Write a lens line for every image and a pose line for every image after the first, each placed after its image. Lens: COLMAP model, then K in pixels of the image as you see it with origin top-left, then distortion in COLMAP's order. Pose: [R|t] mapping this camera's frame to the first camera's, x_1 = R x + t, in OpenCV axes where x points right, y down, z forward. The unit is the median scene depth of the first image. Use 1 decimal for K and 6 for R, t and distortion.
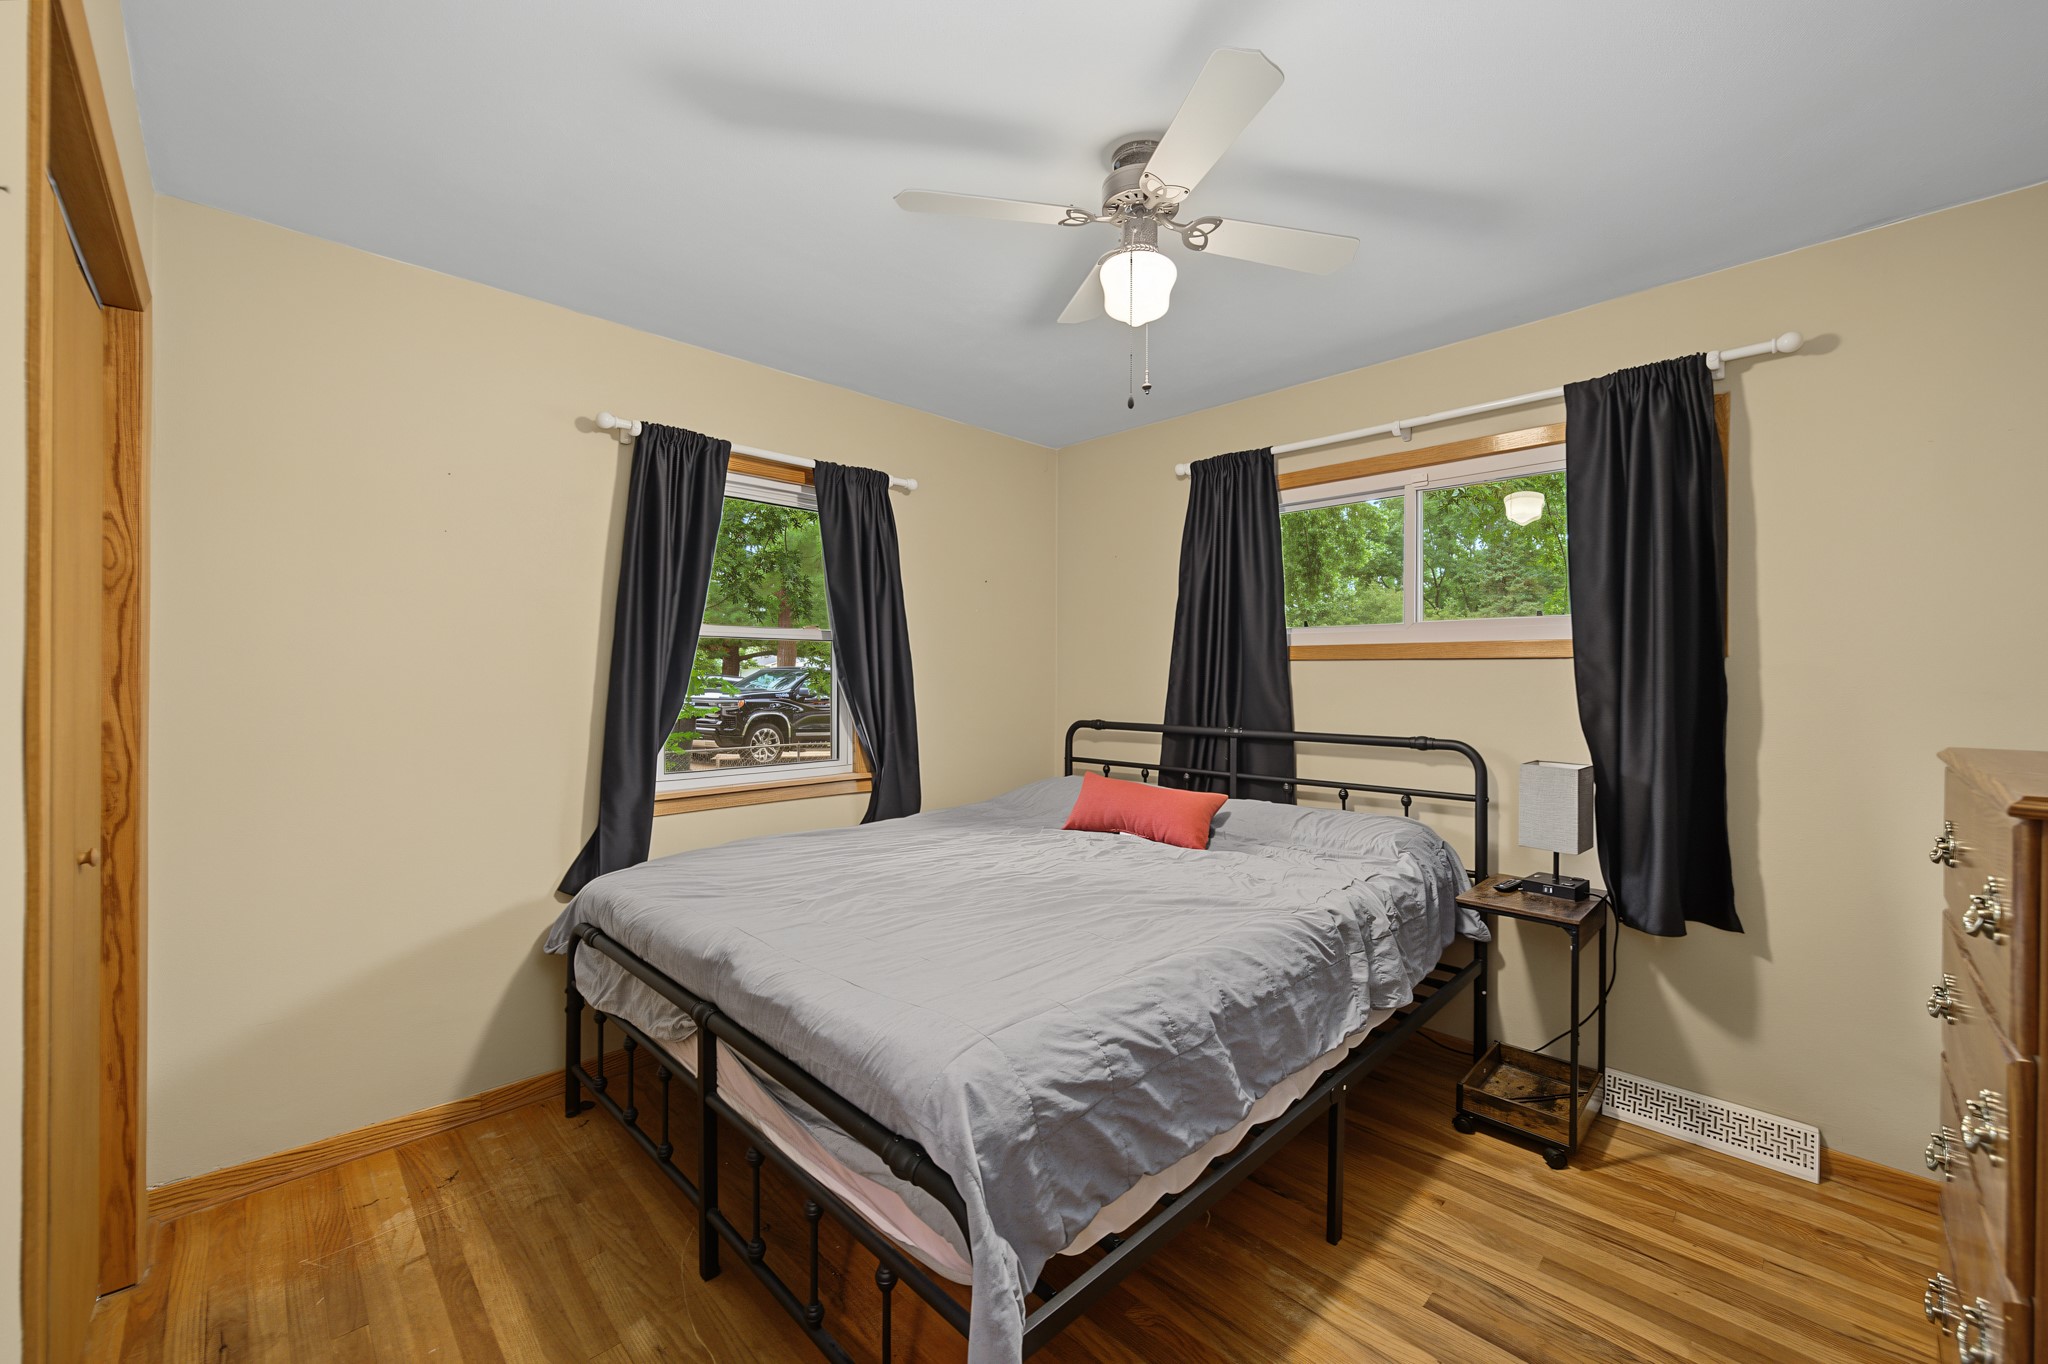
lens RADIAL K [[820.4, 0, 1014.0], [0, 820.4, 673.5], [0, 0, 1]] dist [-0.001837, 0.000685]
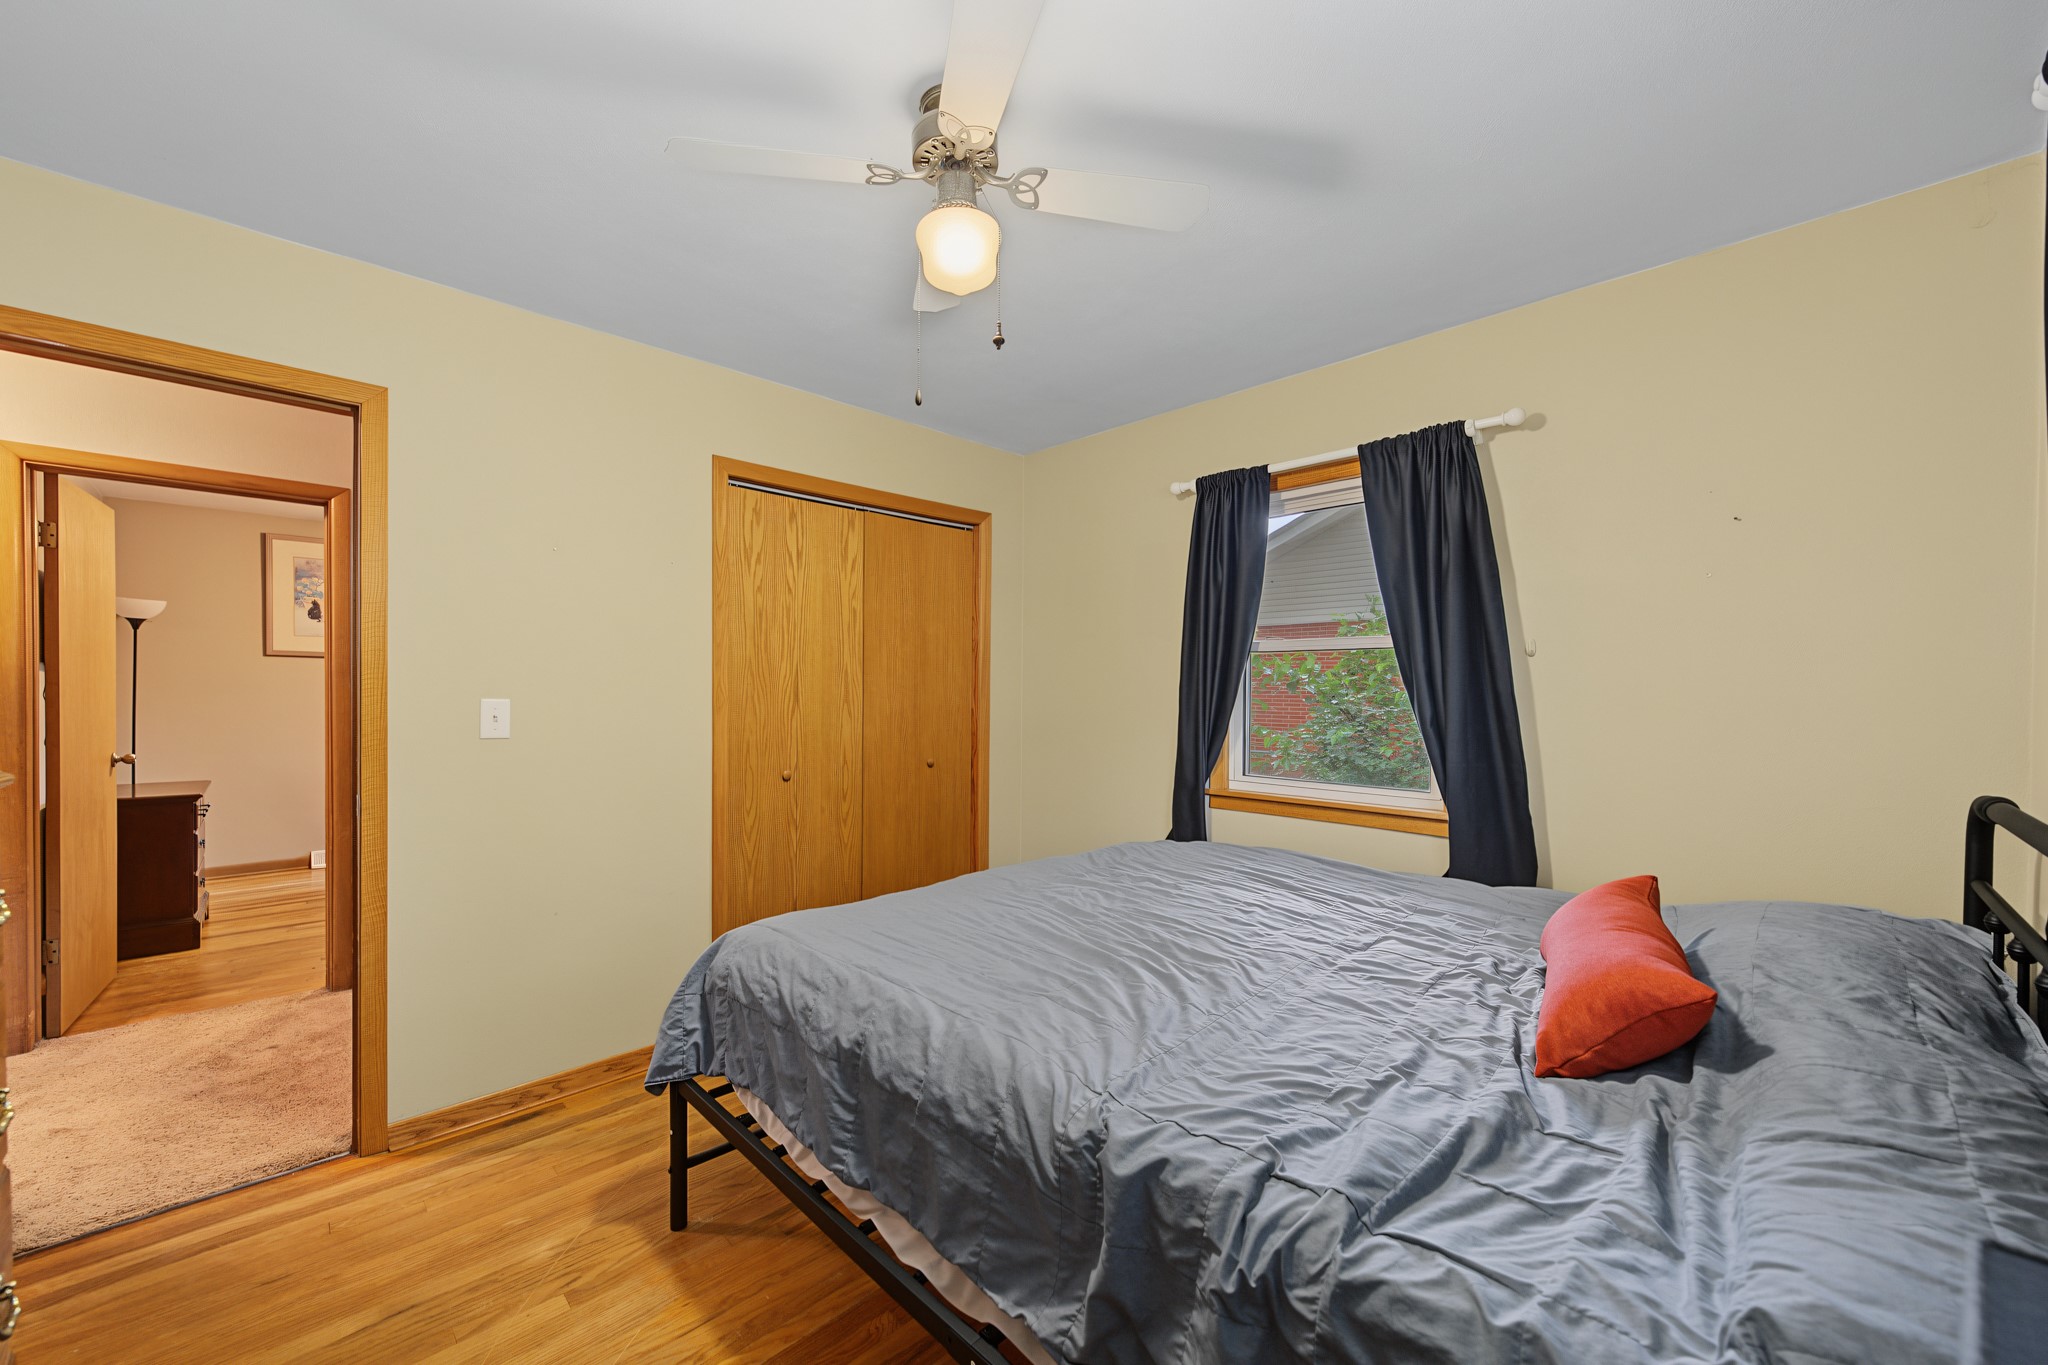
lens RADIAL K [[784.5, 0, 1021.6], [0, 784.5, 688.3], [0, 0, 1]] dist [-0.000441, -0.000005]
pose [[-0.002321, 0.002179, -0.999995, 1.017503], [-0.003515, 0.999991, 0.002187, 0.003328], [0.999991, 0.003520, -0.002314, 1.073521]]
